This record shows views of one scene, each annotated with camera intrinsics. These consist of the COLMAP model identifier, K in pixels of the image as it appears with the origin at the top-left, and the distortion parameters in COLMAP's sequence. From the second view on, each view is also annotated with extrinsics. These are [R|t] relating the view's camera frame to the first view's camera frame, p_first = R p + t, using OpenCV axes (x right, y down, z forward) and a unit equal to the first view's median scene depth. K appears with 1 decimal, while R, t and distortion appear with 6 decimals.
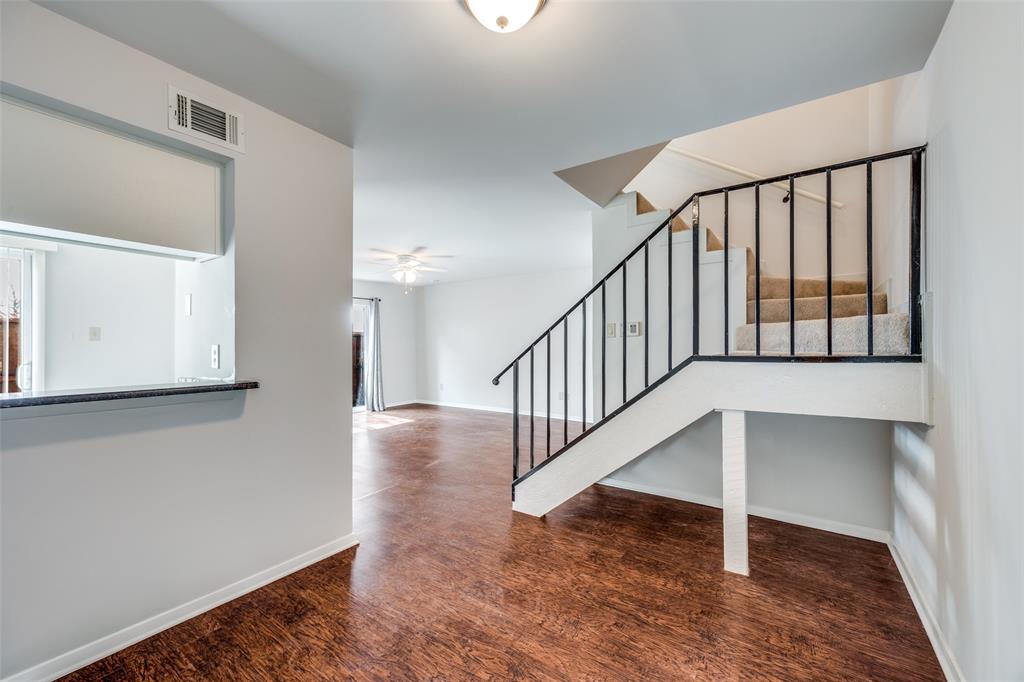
lens RADIAL K [[434.0, 0, 507.2], [0, 434.0, 346.8], [0, 0, 1]] dist [-0.001320, -0.000126]
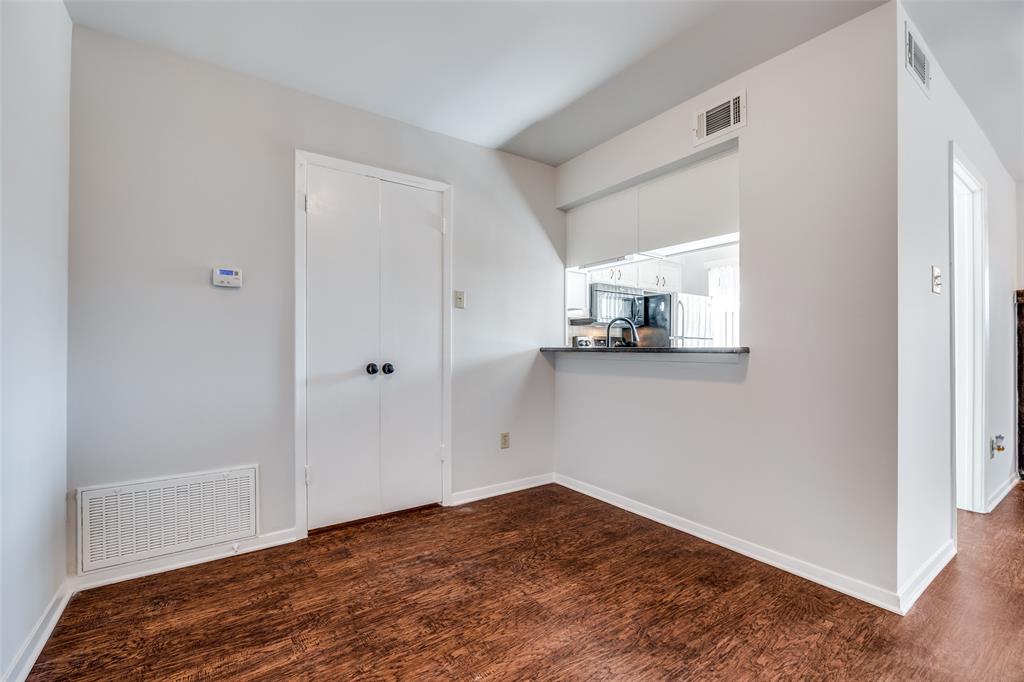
lens RADIAL K [[434.0, 0, 507.2], [0, 434.0, 339.7], [0, 0, 1]] dist [-0.001320, -0.000126]
pose [[-0.354324, -0.007661, -0.935091, 0.576619], [-0.004495, 0.999969, -0.006490, 0.075428], [0.935112, 0.001903, -0.354347, 0.875413]]
